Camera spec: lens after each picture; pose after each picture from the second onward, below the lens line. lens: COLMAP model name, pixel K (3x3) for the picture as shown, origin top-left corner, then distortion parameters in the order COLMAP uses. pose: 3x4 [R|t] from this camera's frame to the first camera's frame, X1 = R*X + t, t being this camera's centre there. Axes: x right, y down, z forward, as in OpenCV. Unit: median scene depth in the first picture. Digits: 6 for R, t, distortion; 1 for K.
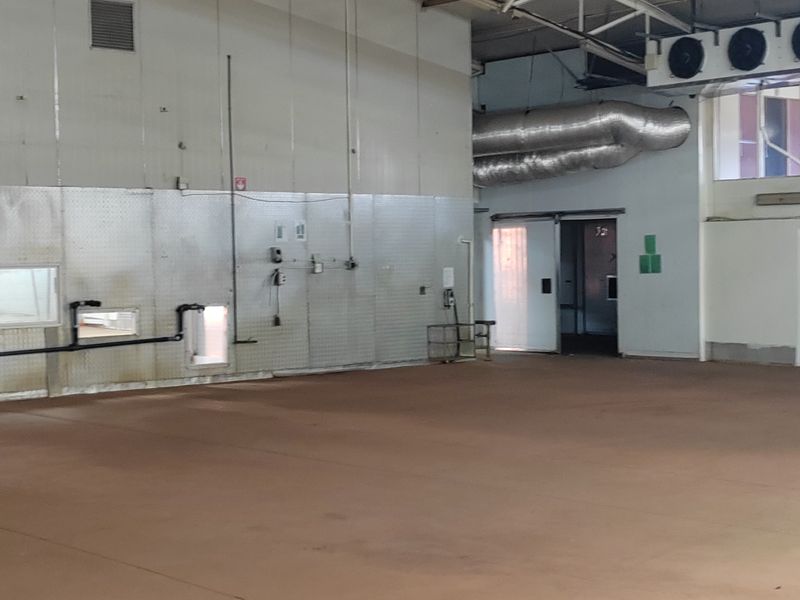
lens RADIAL K [[1433.9, 0, 400.0], [0, 1433.9, 300.0], [0, 0, 1]] dist [0.272291, -0.021874]
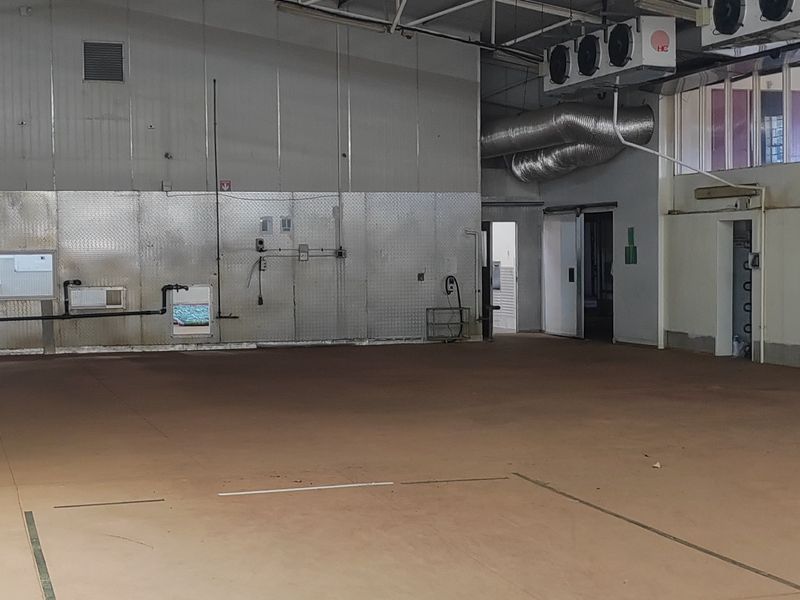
lens RADIAL K [[1433.9, 0, 400.0], [0, 1433.9, 300.0], [0, 0, 1]] dist [0.272291, -0.021874]
pose [[0.898465, 0.022088, -0.438488, 0.542565], [-0.017561, 0.999742, 0.014378, -0.004925], [0.438693, -0.005218, 0.898622, -0.019024]]
